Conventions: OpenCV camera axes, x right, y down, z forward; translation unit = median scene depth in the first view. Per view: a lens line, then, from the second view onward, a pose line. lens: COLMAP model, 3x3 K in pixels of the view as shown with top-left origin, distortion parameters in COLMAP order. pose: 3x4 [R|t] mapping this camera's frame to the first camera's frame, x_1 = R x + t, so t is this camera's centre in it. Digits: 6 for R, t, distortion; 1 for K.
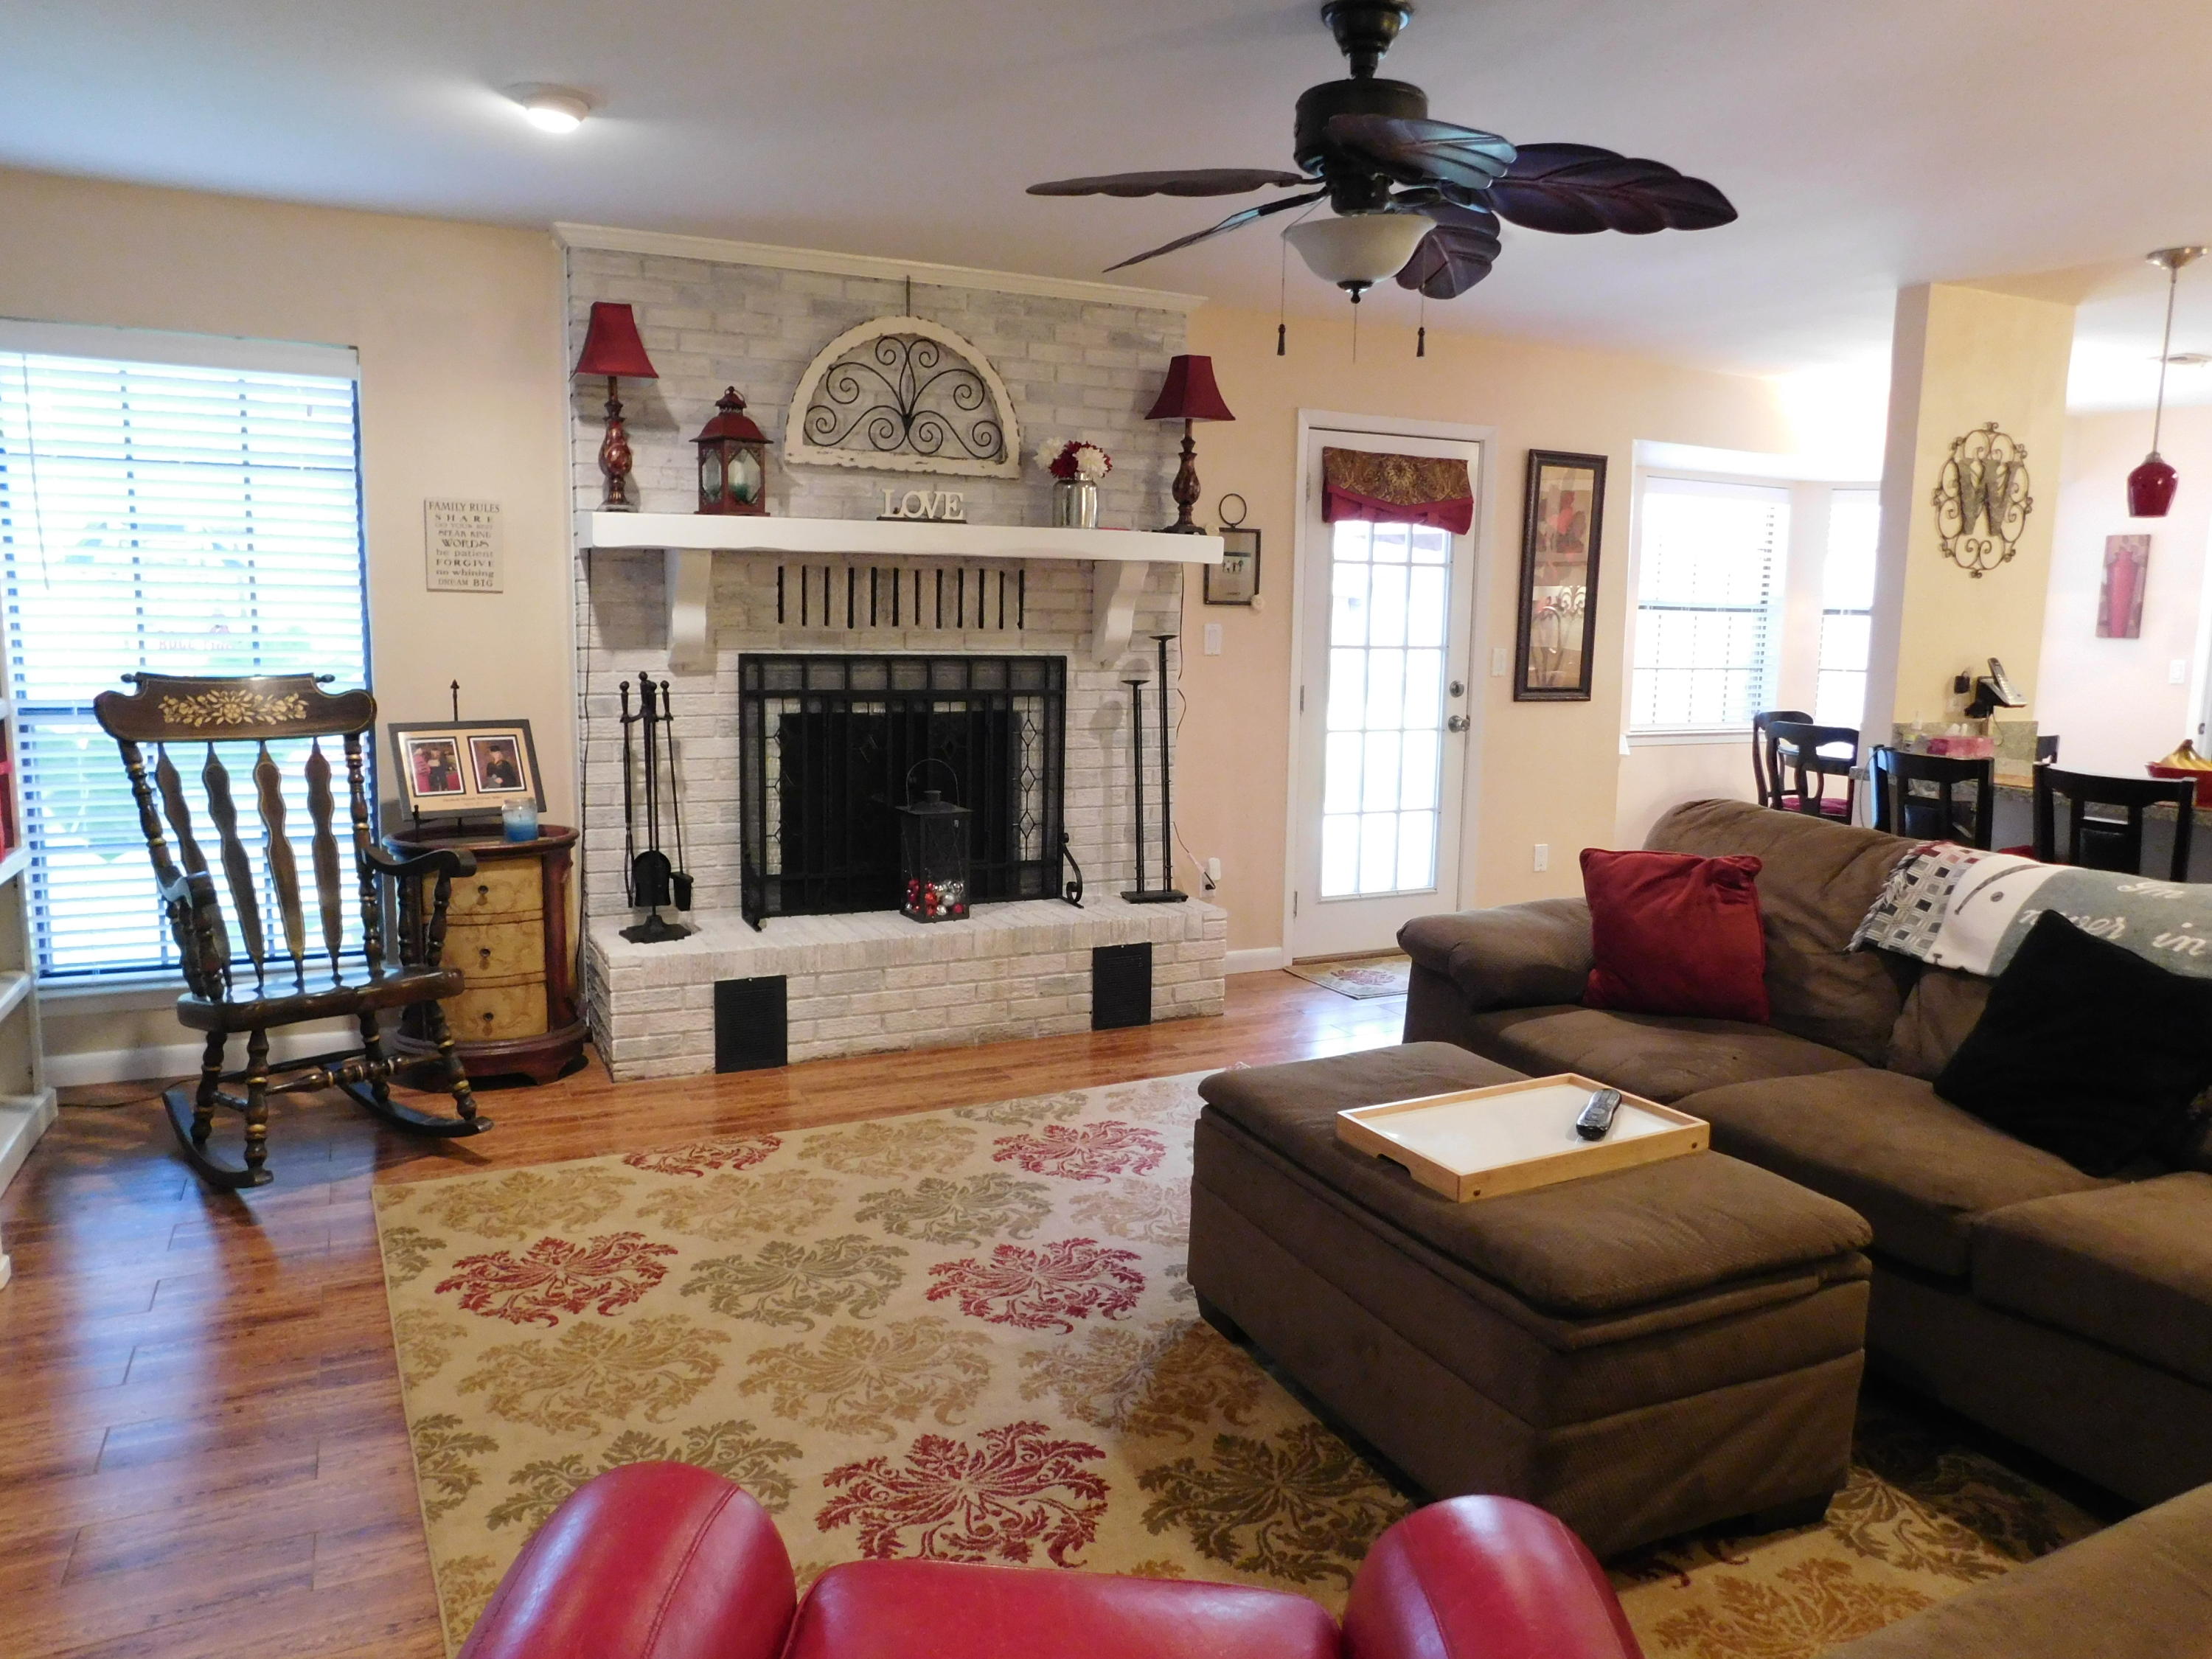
lens RADIAL K [[1540.2, 0, 1114.6], [0, 1540.2, 833.7], [0, 0, 1]] dist [-0.078377, 0.079910]
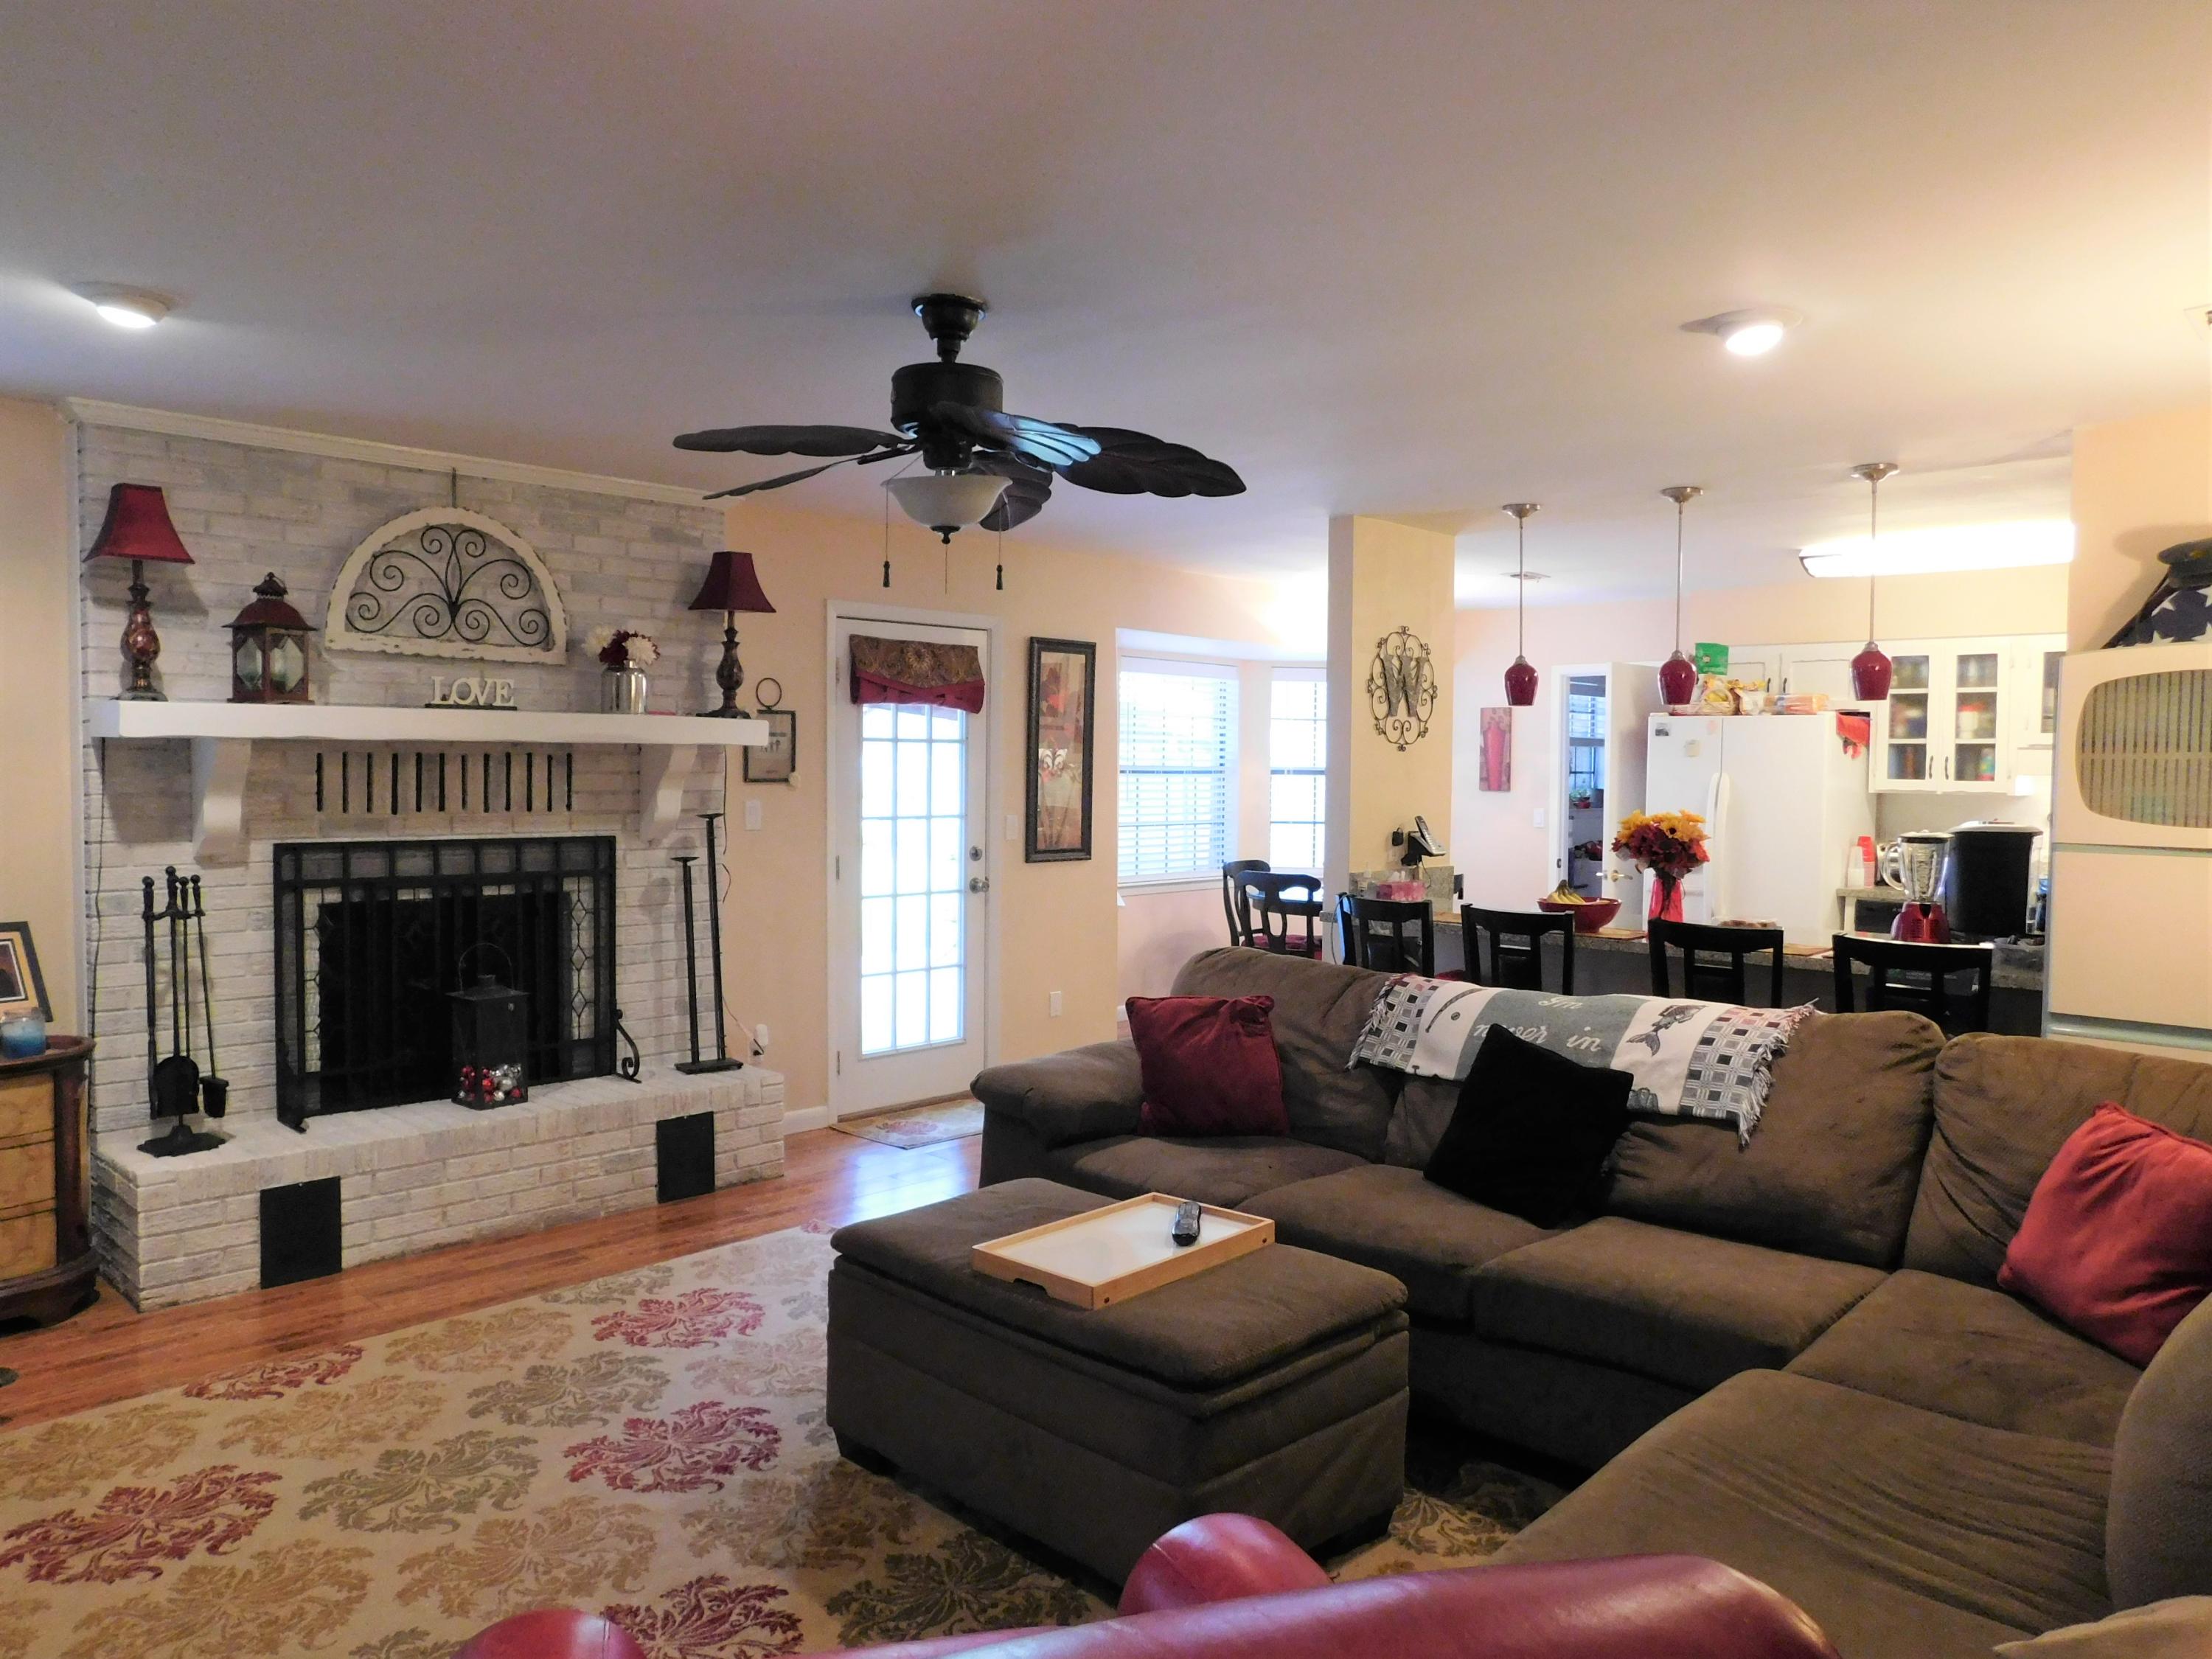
lens RADIAL K [[1536.1, 0, 1122.1], [0, 1536.1, 829.0], [0, 0, 1]] dist [-0.080047, 0.064917]
pose [[0.937364, -0.024096, 0.347518, -0.079792], [0.058956, 0.994187, -0.090087, -0.010328], [-0.343327, 0.104933, 0.933336, -0.074152]]
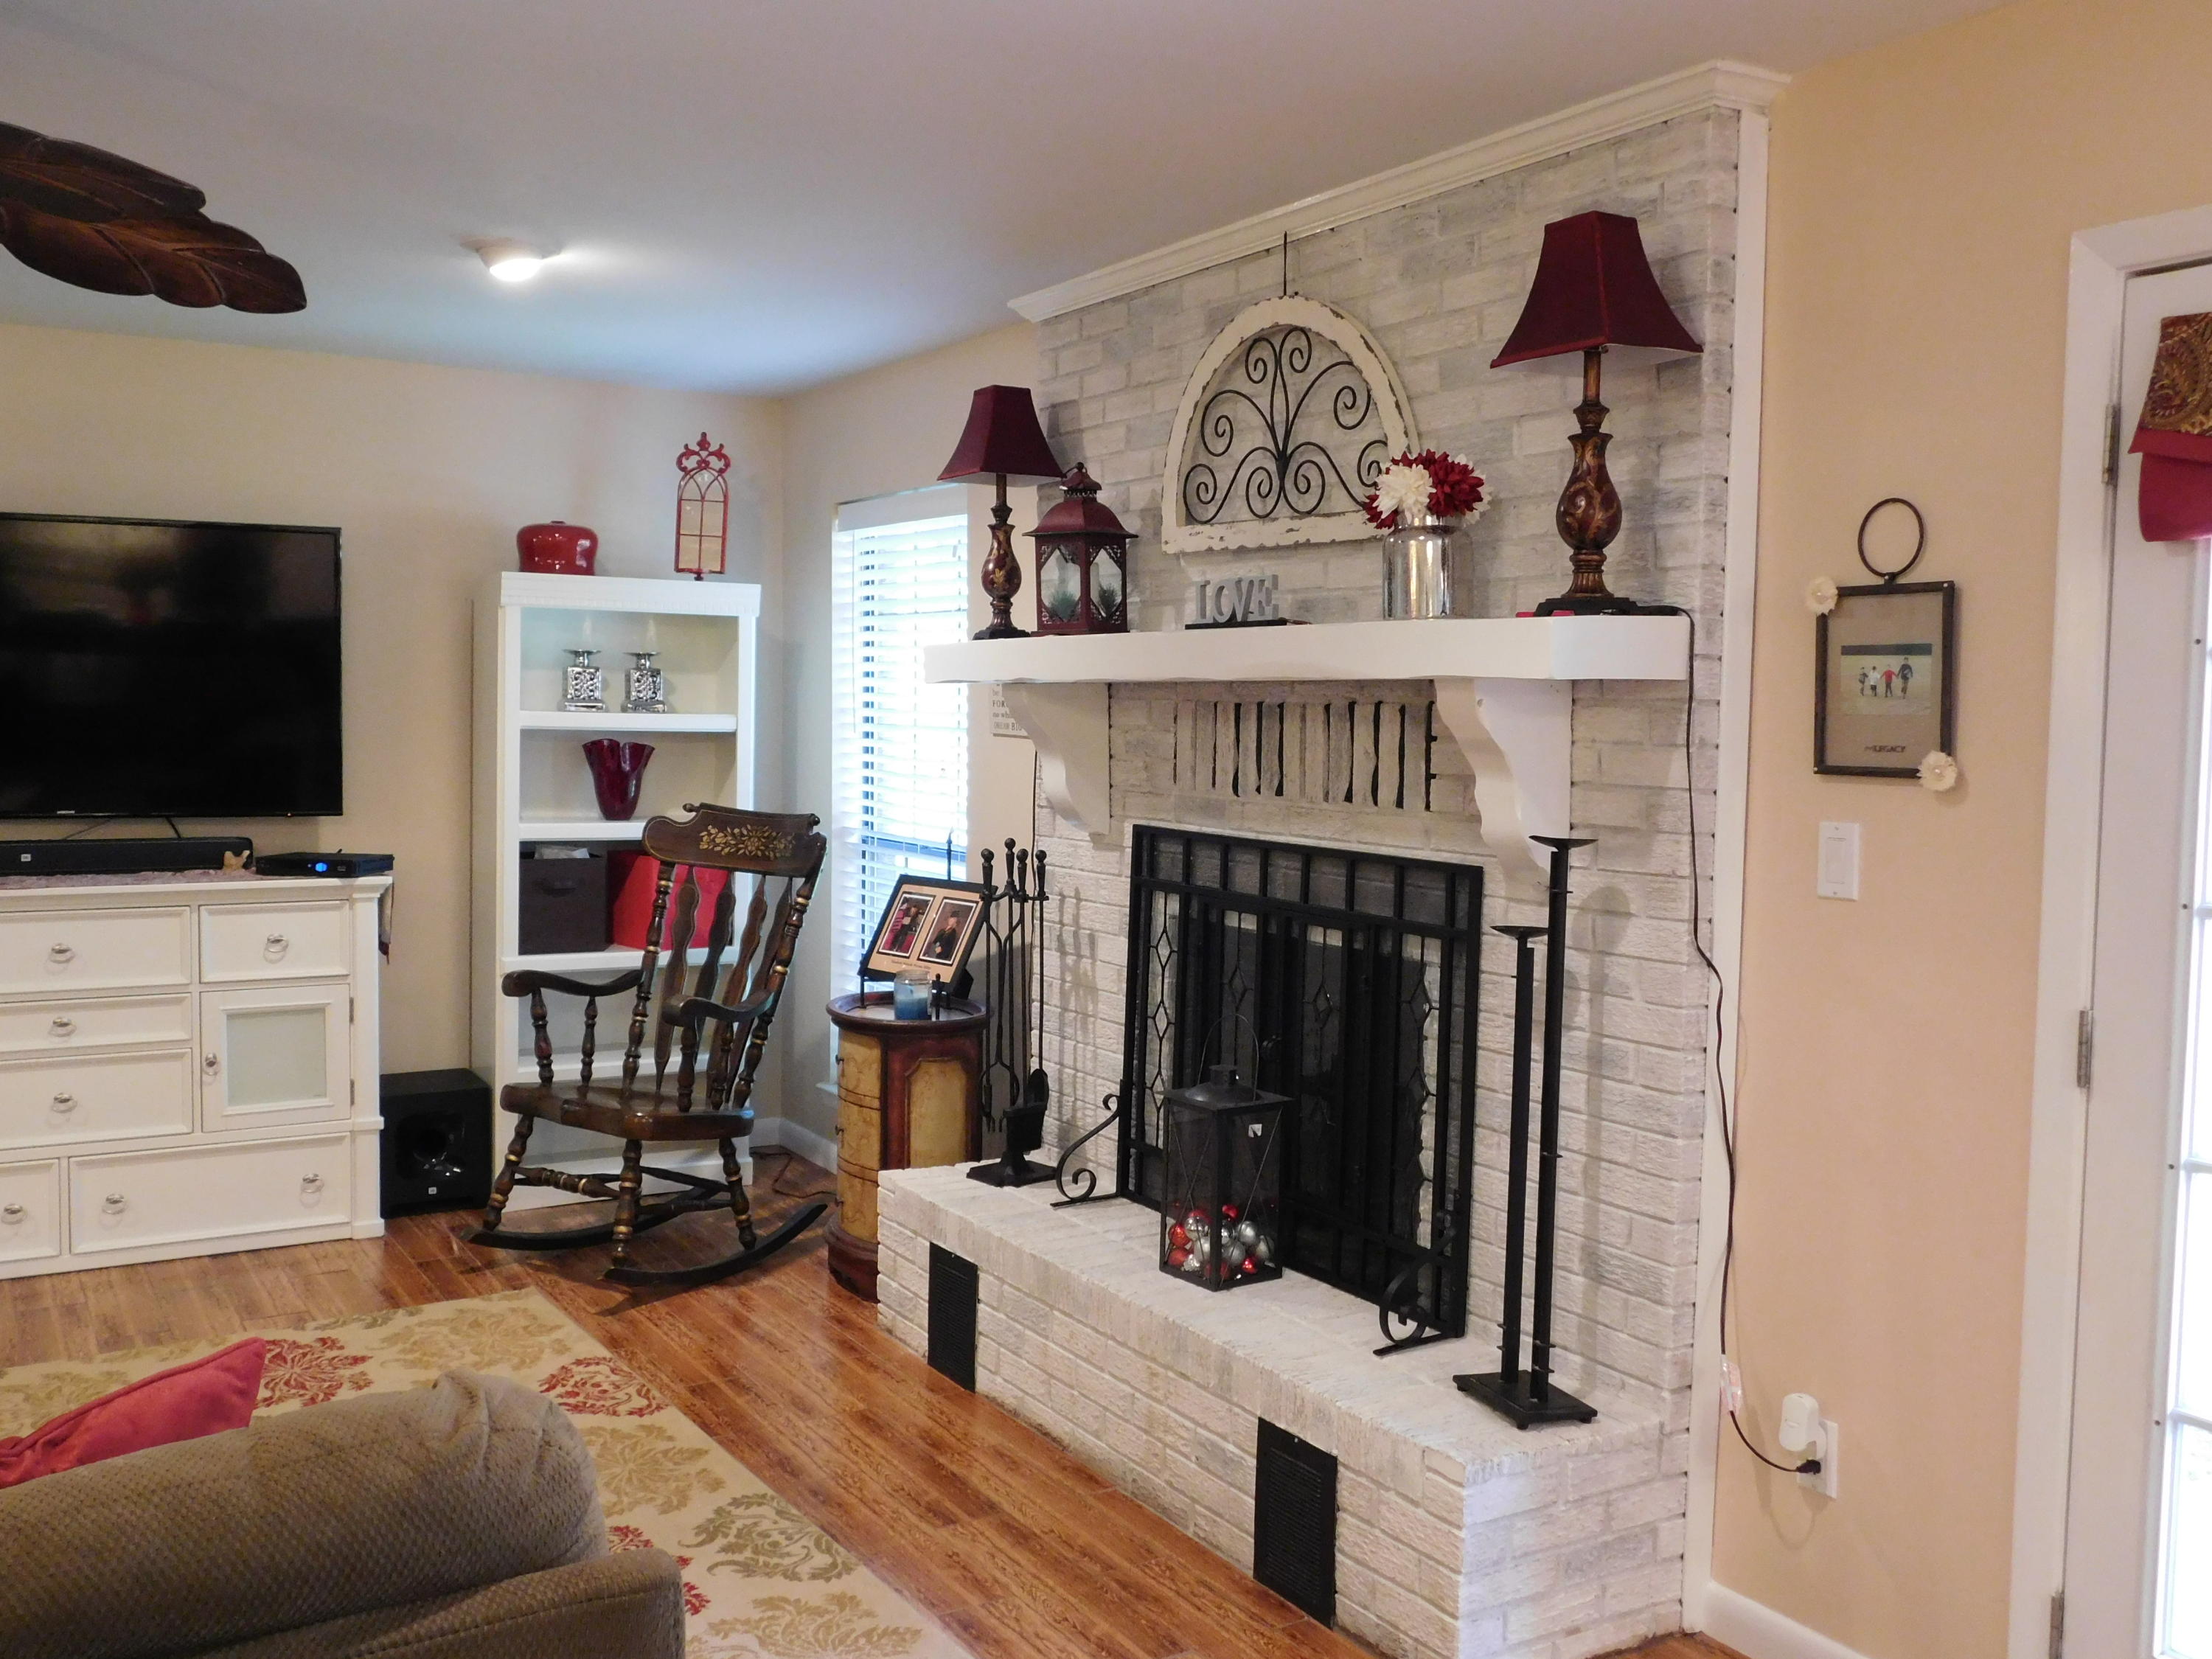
lens RADIAL K [[1963.0, 0, 1106.0], [0, 1963.0, 829.5], [0, 0, 1]] dist [0.000969, -0.007750]
pose [[0.087426, 0.045229, -0.995144, 0.716327], [-0.160507, 0.986556, 0.030738, -0.151392], [0.983155, 0.157040, 0.093510, 0.965701]]
